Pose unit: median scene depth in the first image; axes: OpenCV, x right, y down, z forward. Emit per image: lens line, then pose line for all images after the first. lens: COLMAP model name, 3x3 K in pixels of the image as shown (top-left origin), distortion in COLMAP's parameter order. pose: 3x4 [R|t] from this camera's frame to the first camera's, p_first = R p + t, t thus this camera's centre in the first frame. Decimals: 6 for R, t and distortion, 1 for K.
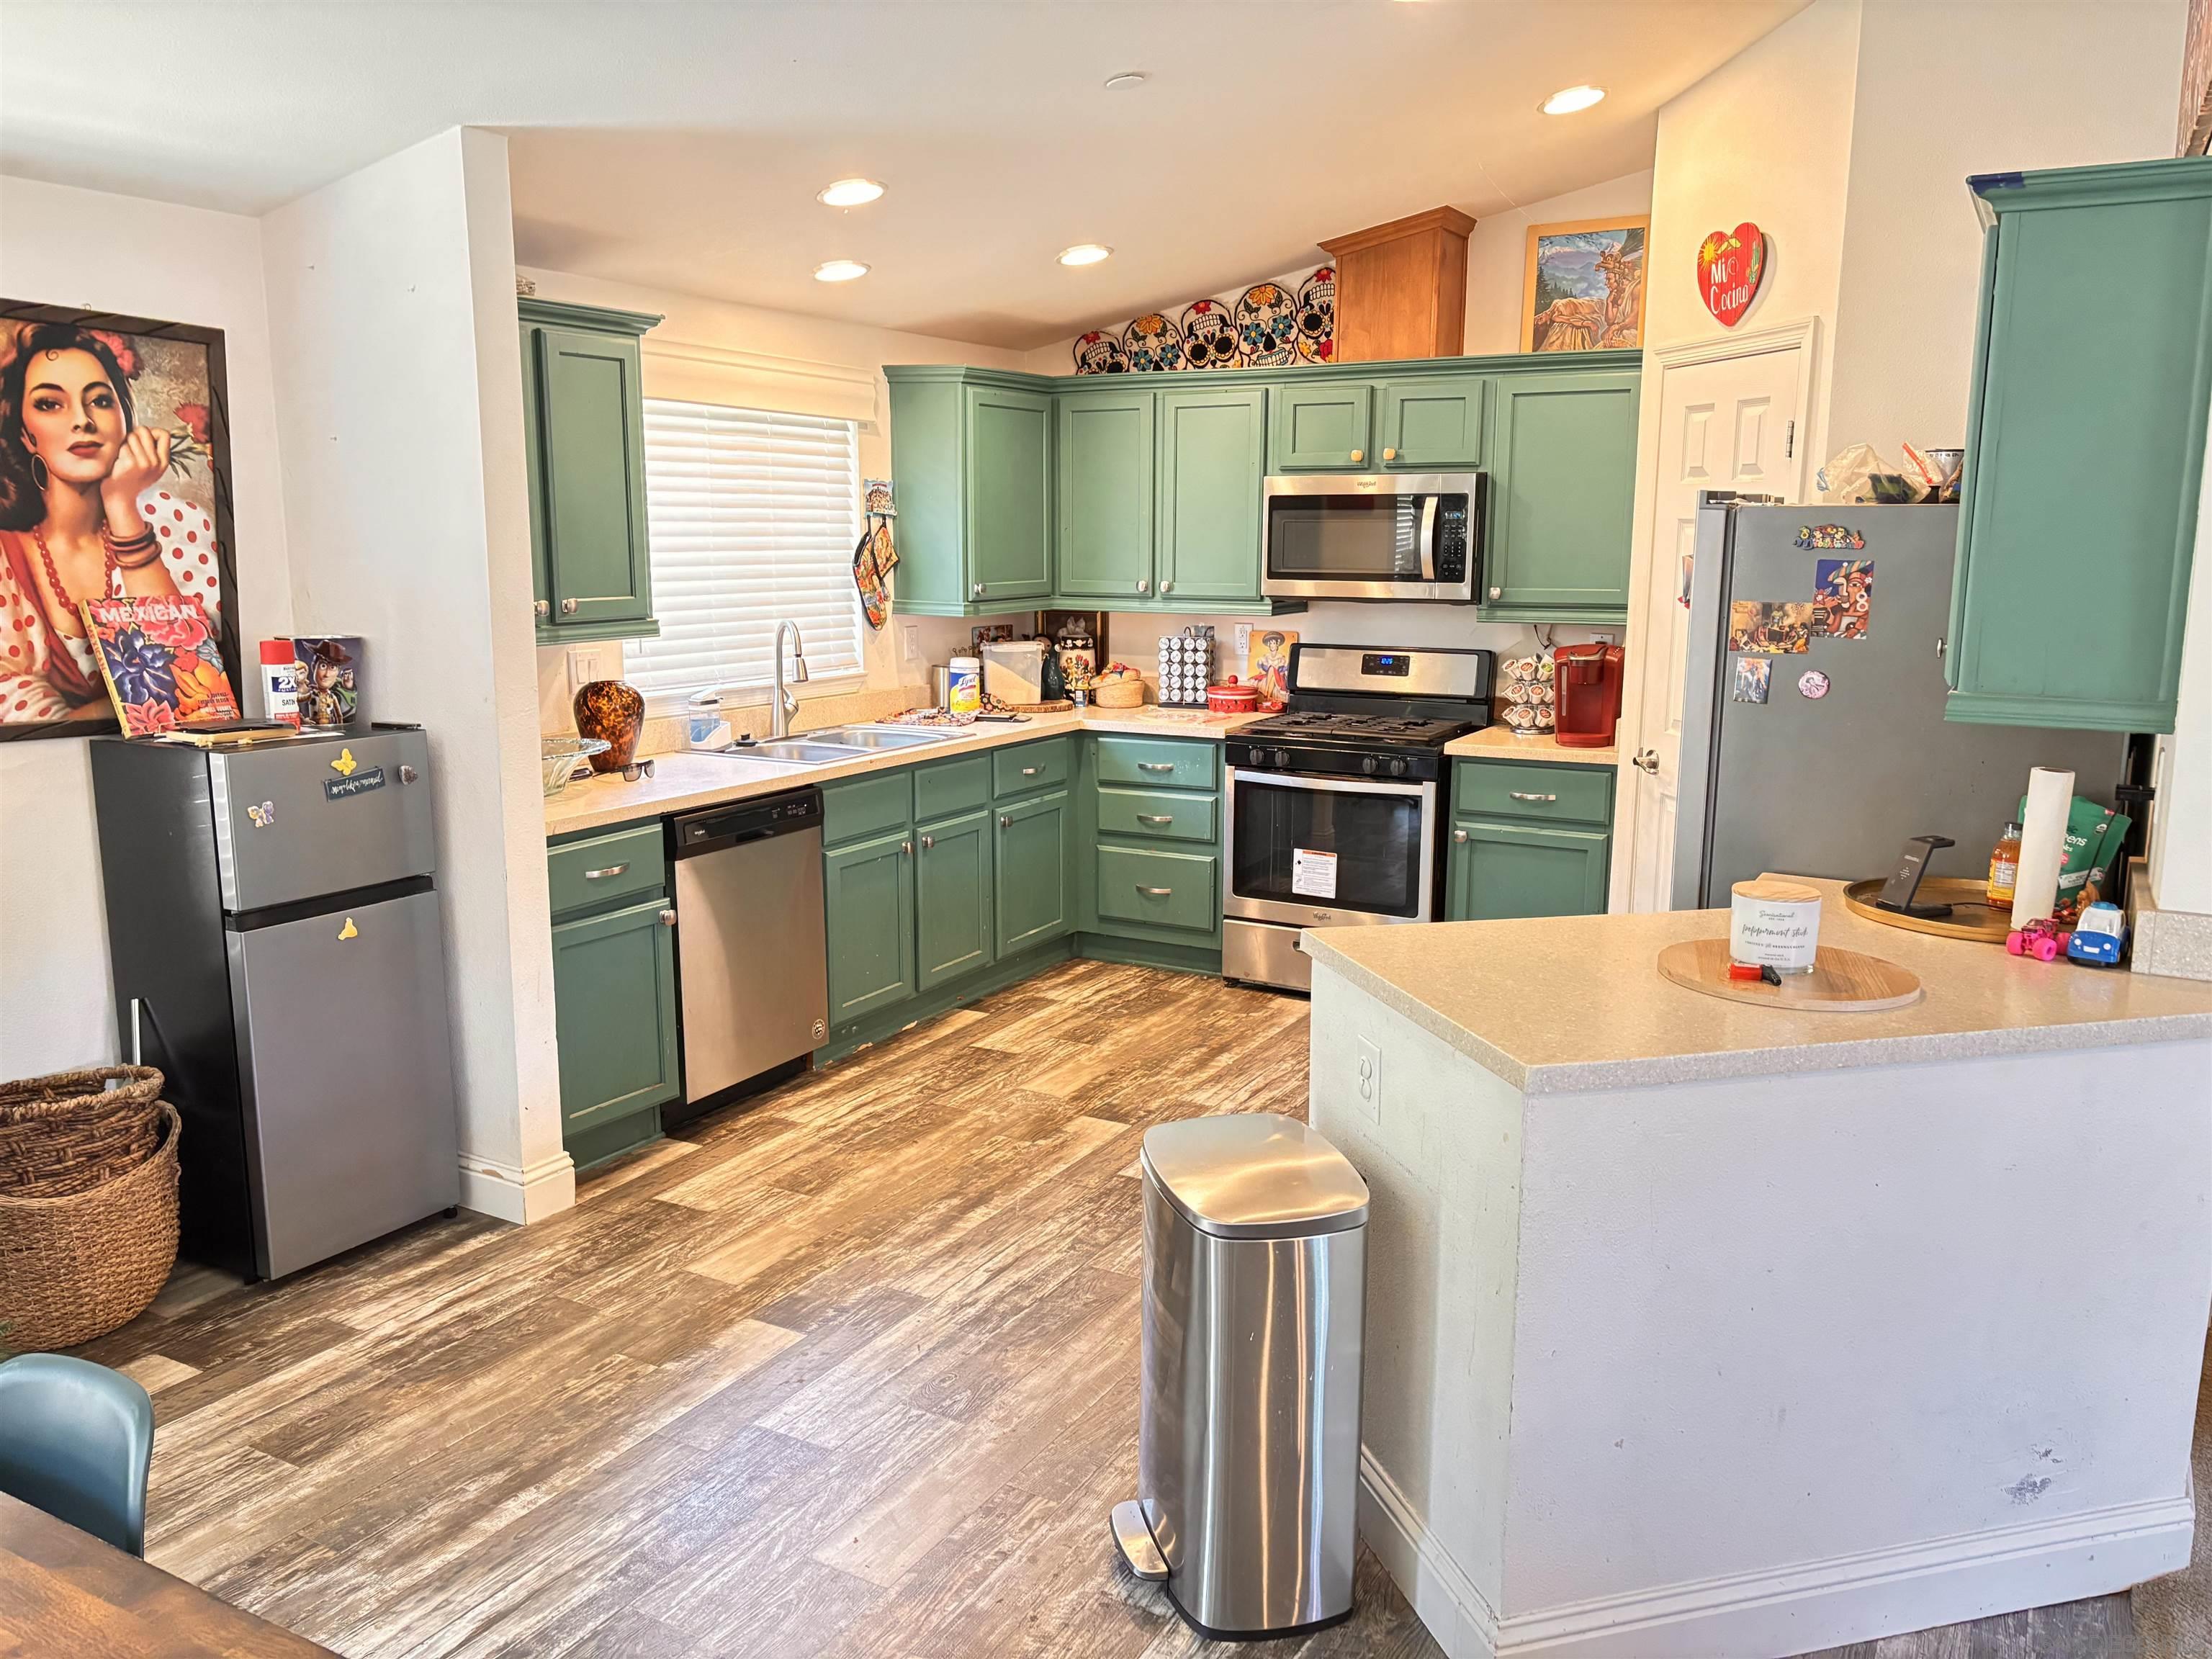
lens RADIAL K [[1654.7, 0, 1099.7], [0, 1654.7, 820.9], [0, 0, 1]] dist [0.022587, -0.013796]
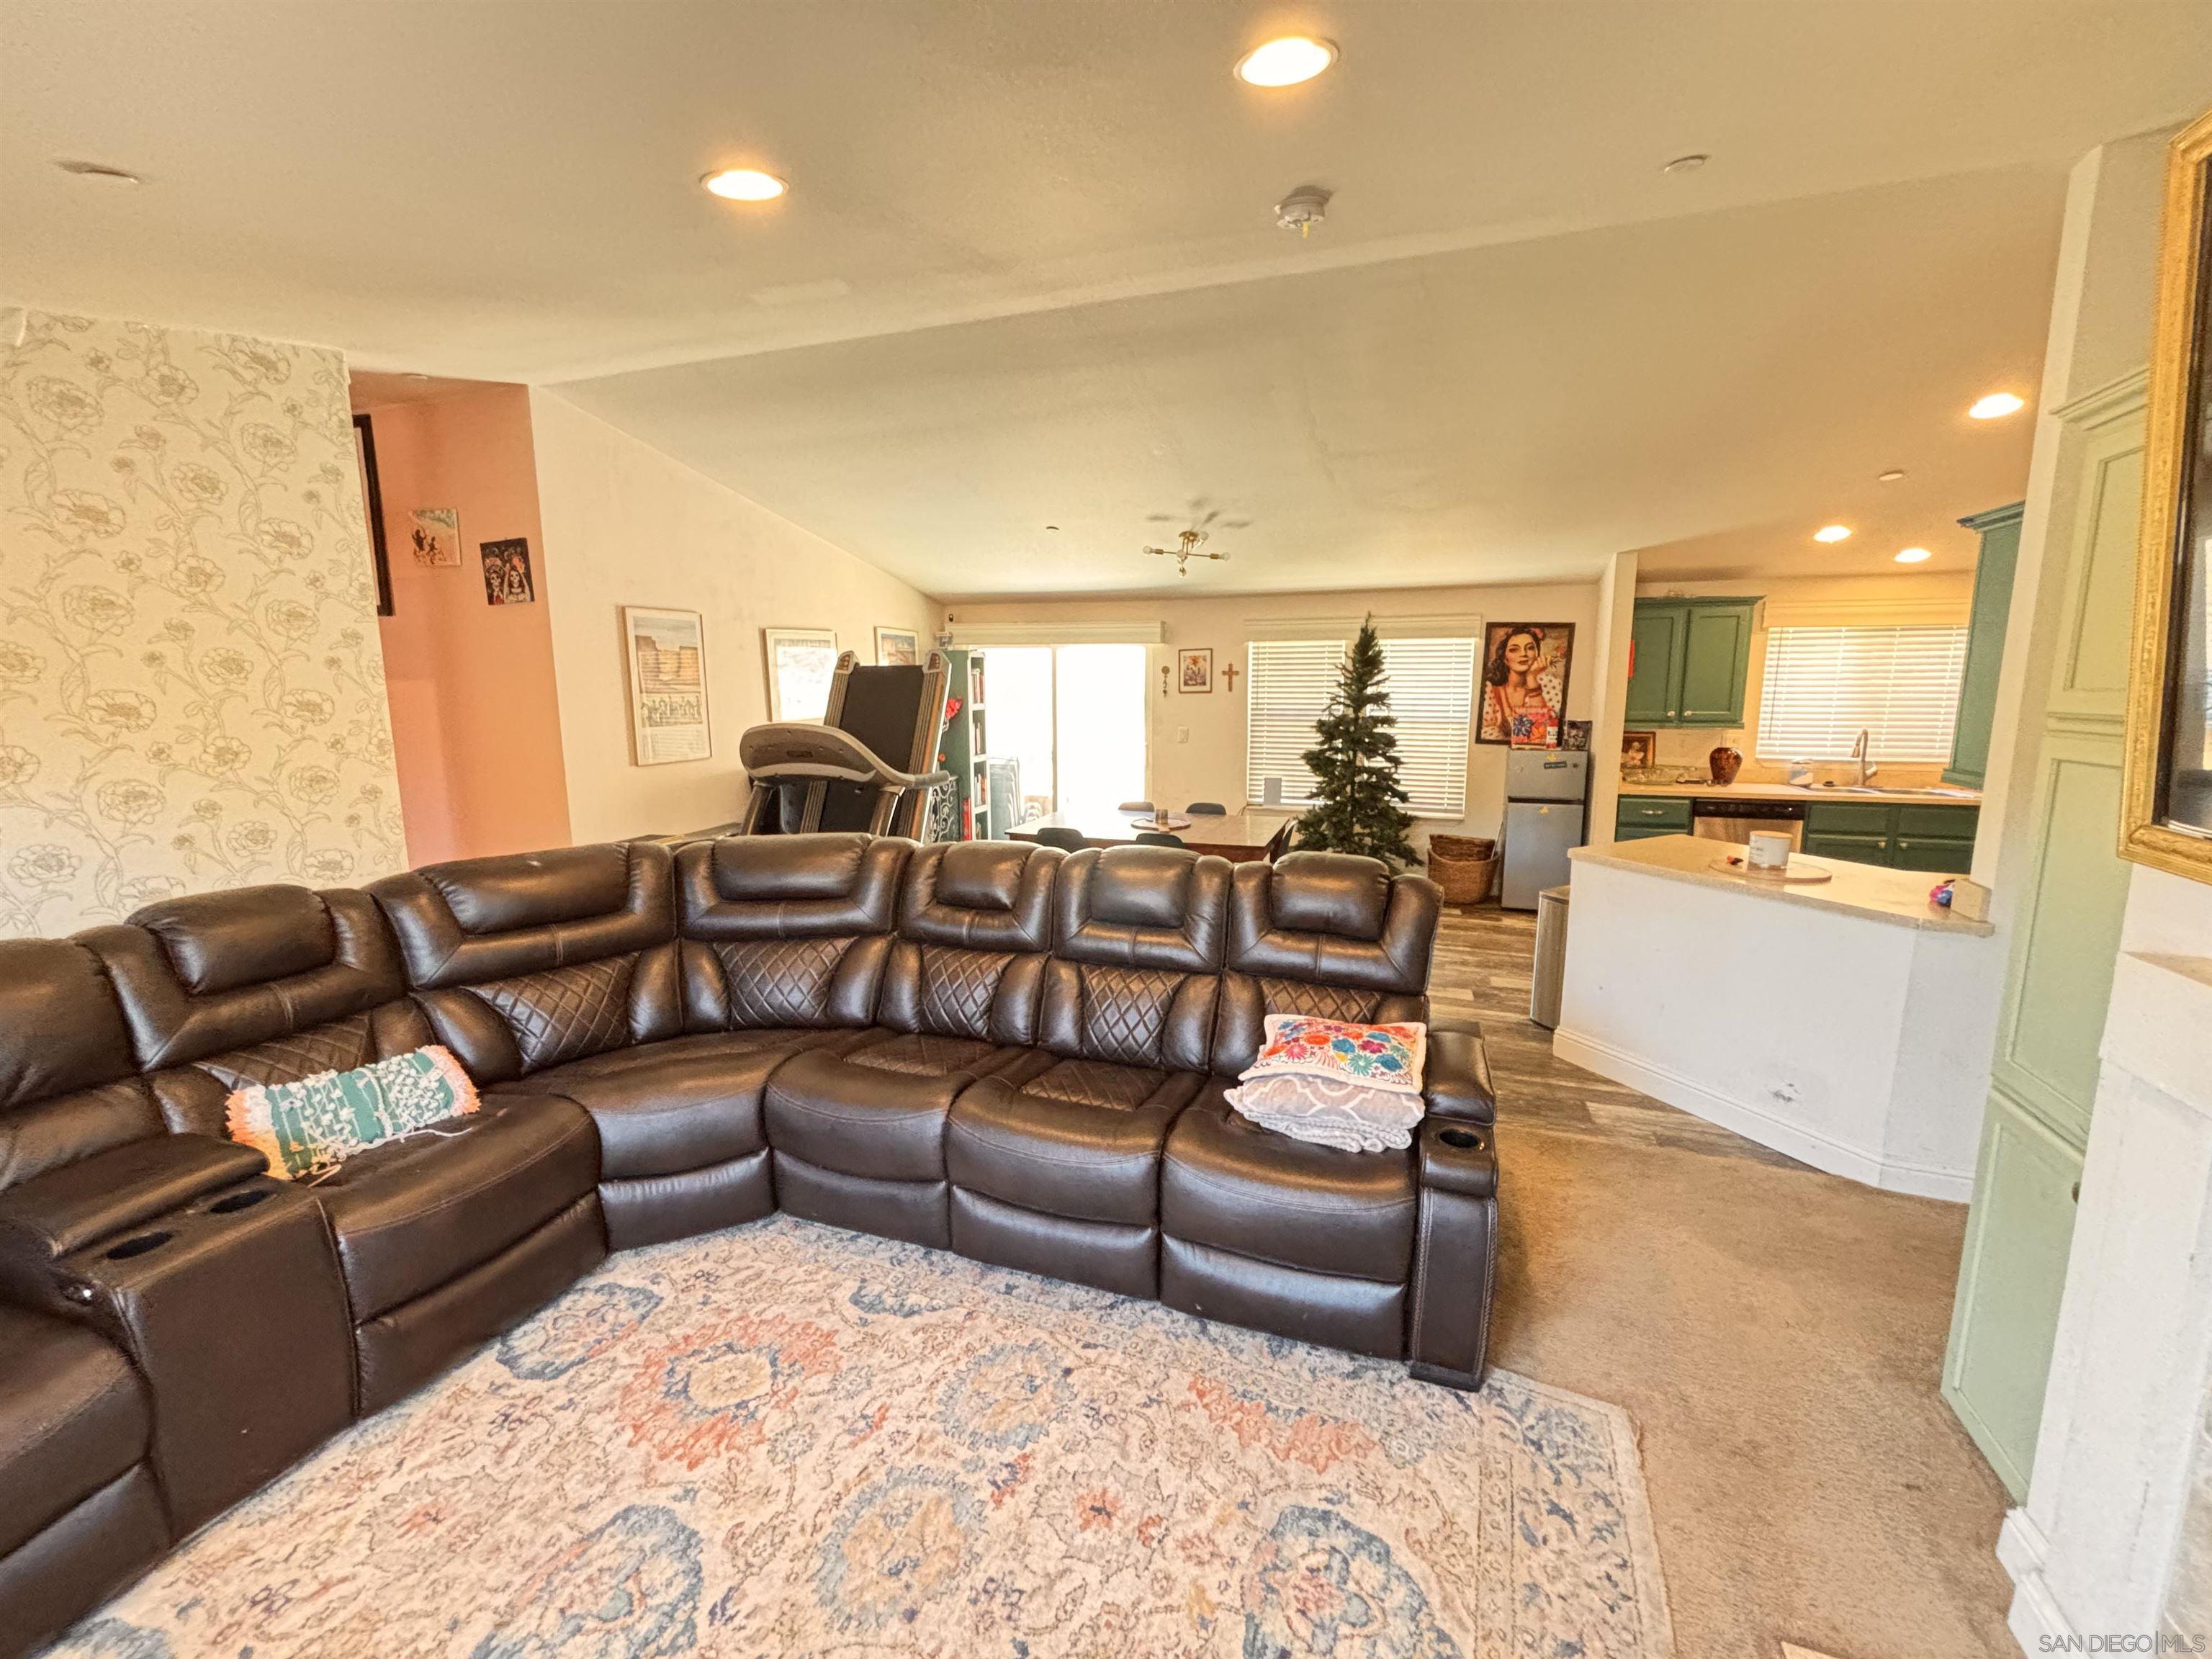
lens RADIAL K [[895.0, 0, 1101.5], [0, 895.0, 824.9], [0, 0, 1]] dist [0.001673, 0.001132]
pose [[0.169989, 0.153307, -0.973448, 0.710879], [-0.166612, 0.978075, 0.124941, 0.012933], [0.971259, 0.140950, 0.191805, -0.101447]]
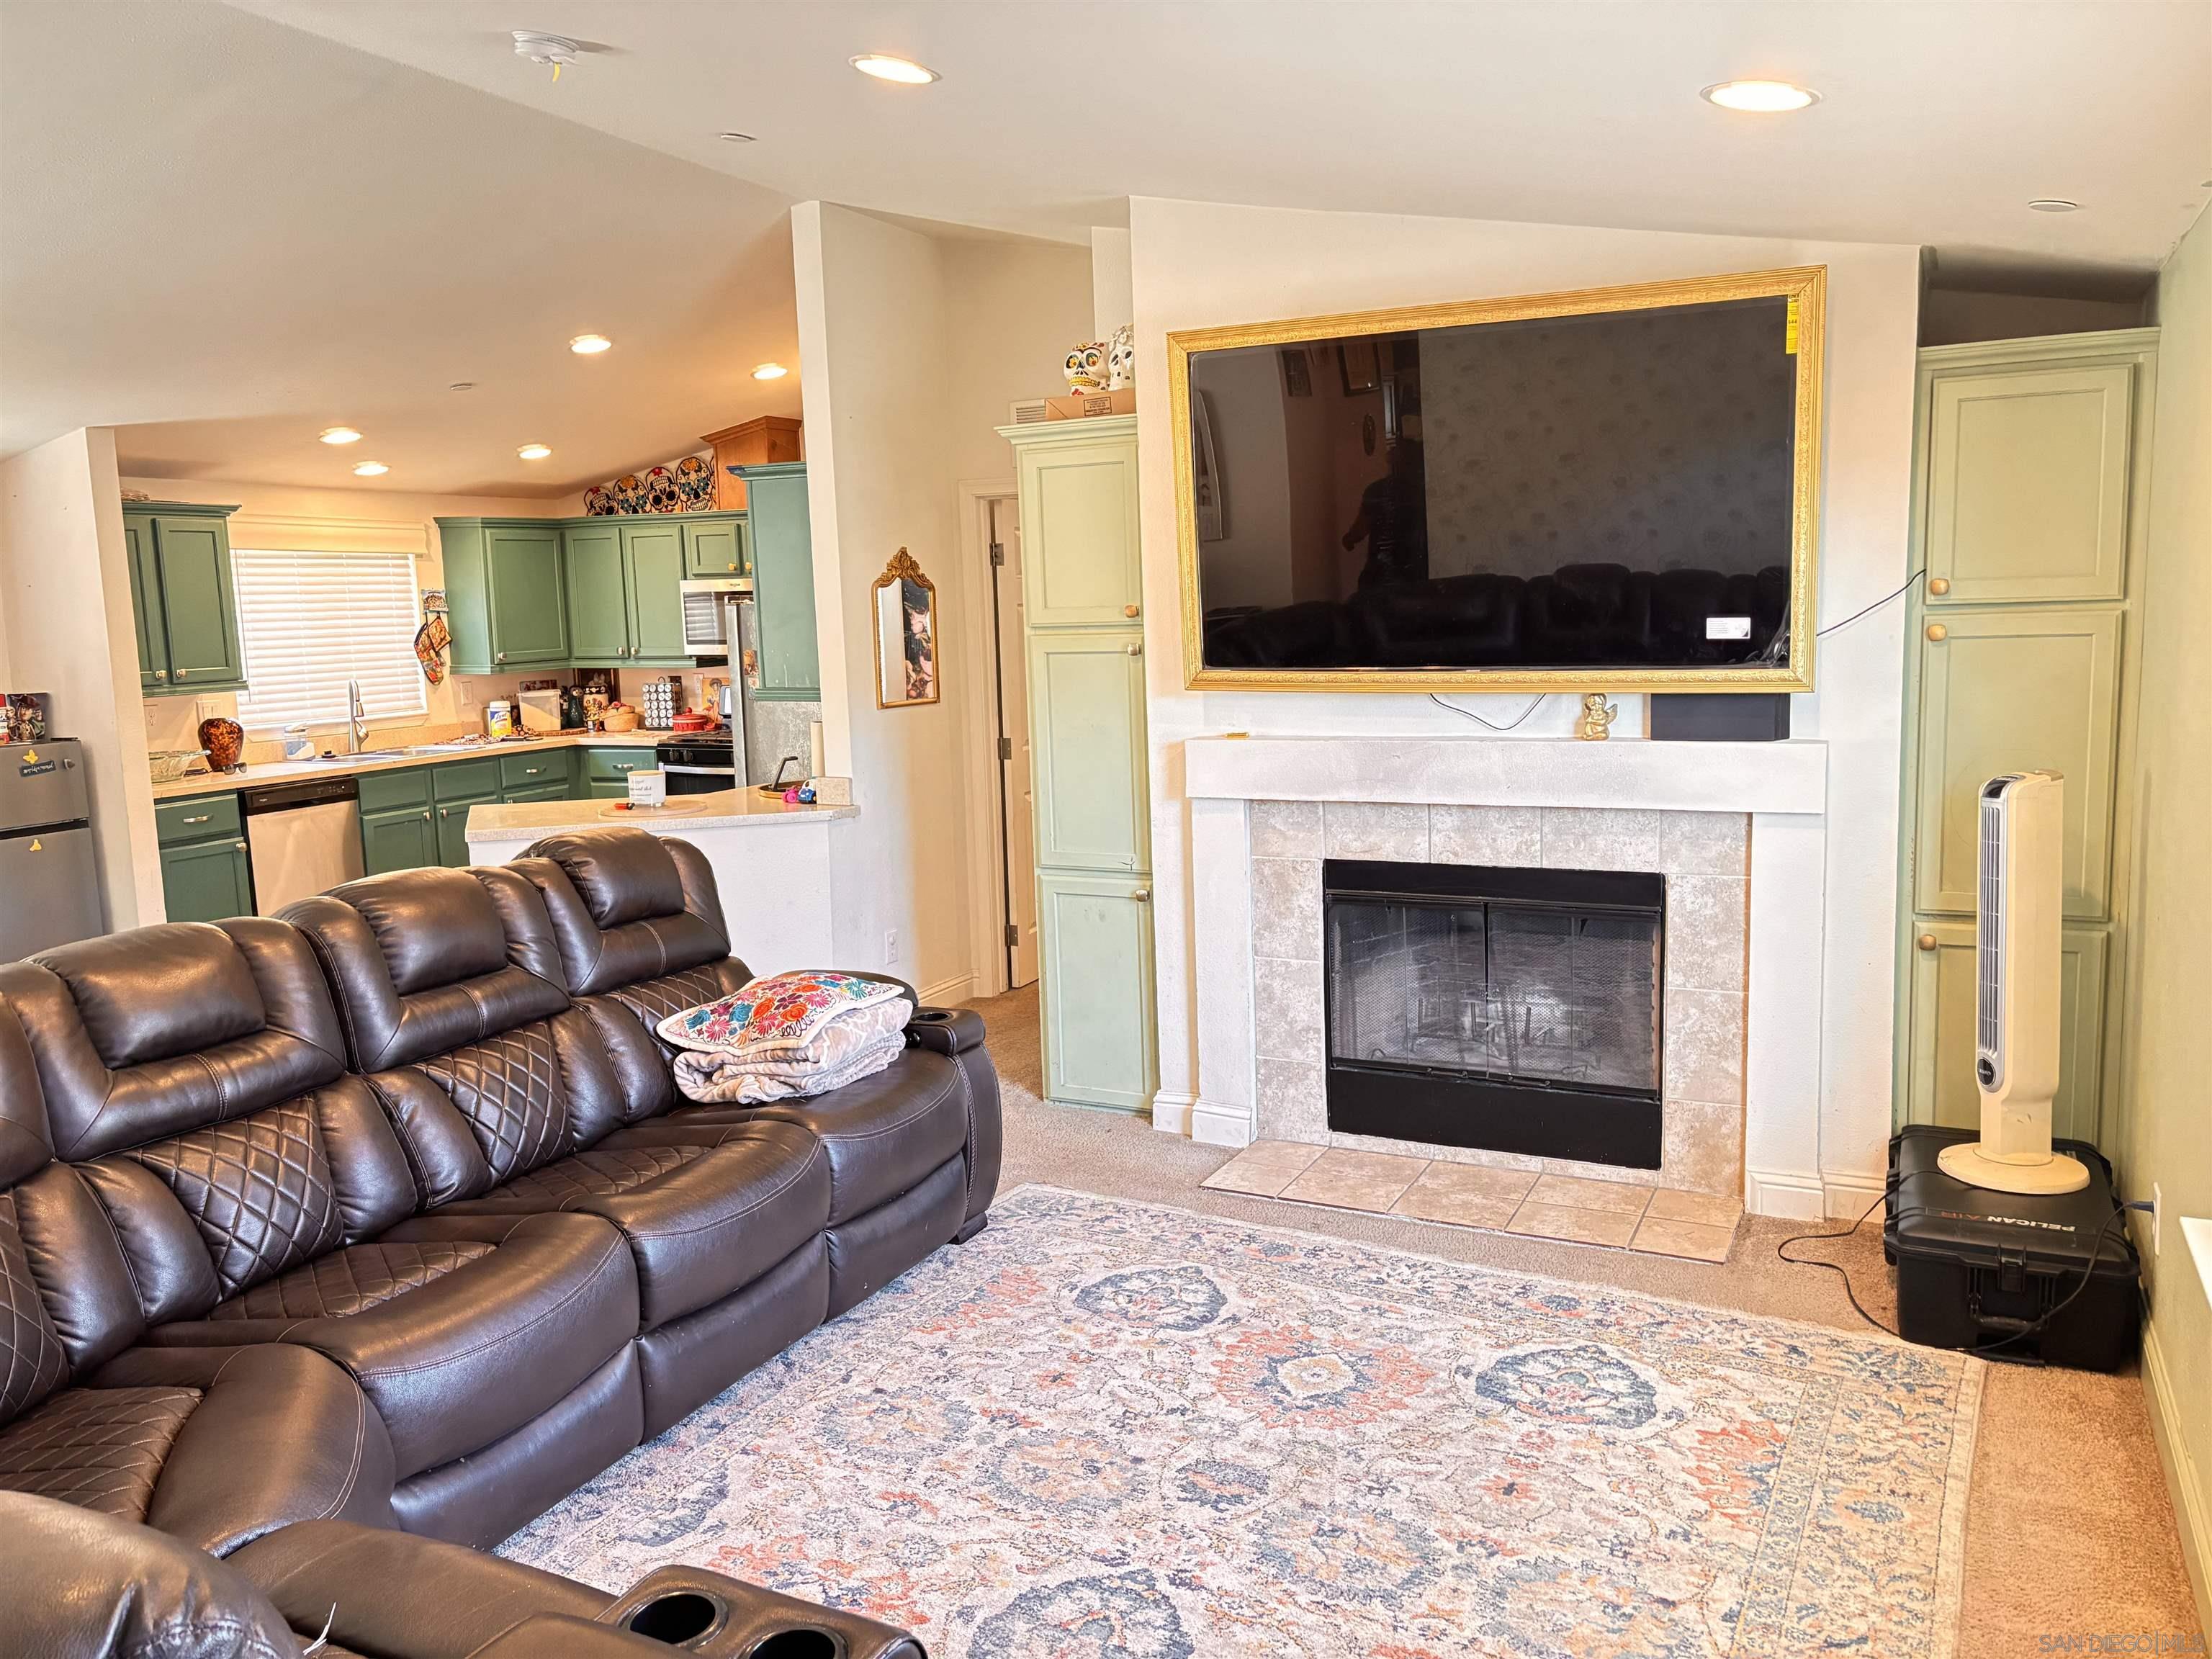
lens RADIAL K [[1654.7, 0, 1112.7], [0, 1654.7, 822.0], [0, 0, 1]] dist [0.022587, -0.013796]
pose [[0.997635, -0.039136, 0.056508, 0.436628], [0.041260, 0.998466, -0.036929, 0.104411], [-0.054976, 0.039173, 0.997719, -0.631564]]
